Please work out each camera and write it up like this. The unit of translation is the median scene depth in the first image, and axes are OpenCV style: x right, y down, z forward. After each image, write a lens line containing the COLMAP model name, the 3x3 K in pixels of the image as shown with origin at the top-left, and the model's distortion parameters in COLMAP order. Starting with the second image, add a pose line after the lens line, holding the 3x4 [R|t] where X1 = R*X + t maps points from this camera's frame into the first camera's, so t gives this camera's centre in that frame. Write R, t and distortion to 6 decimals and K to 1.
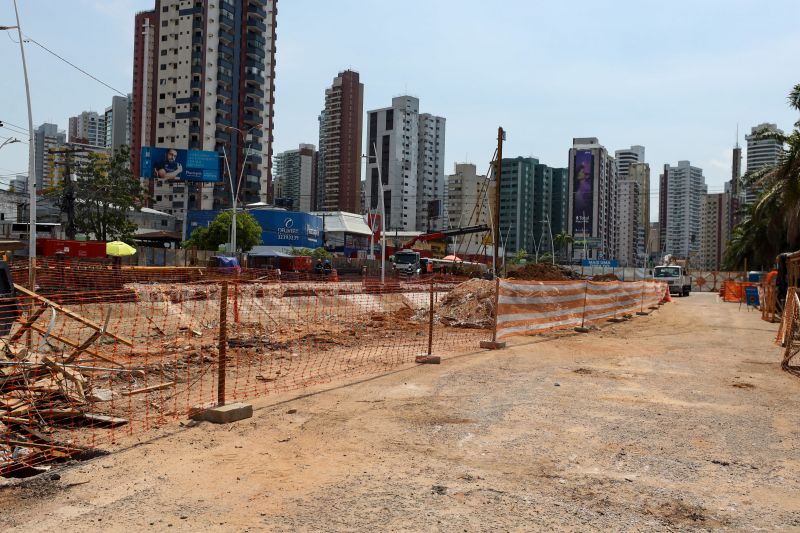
lens RADIAL K [[773.7, 0, 400.0], [0, 773.7, 266.5], [0, 0, 1]] dist [0.020535, 0.006964]
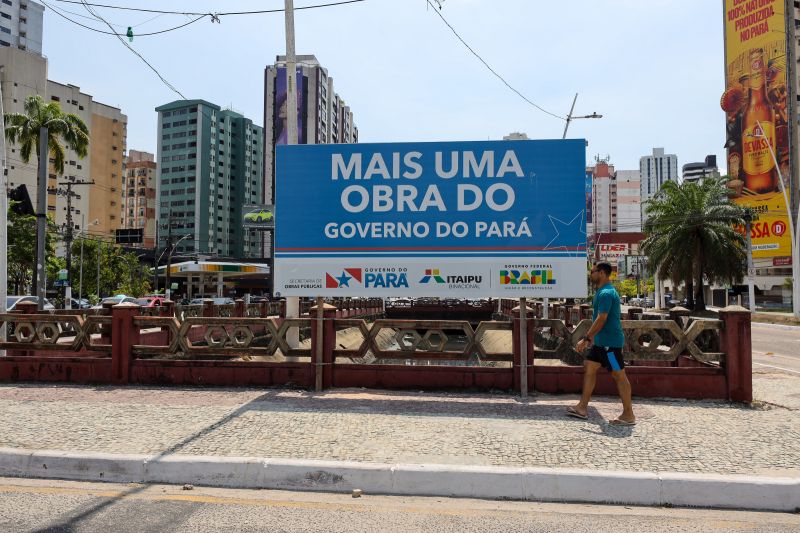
lens RADIAL K [[642.9, 0, 400.0], [0, 642.9, 266.5], [0, 0, 1]] dist [0.001882, 0.002469]
pose [[0.956680, -0.008262, 0.291026, 0.156768], [0.016485, 0.999531, -0.025816, 0.007842], [-0.290676, 0.029495, 0.956367, 0.471574]]
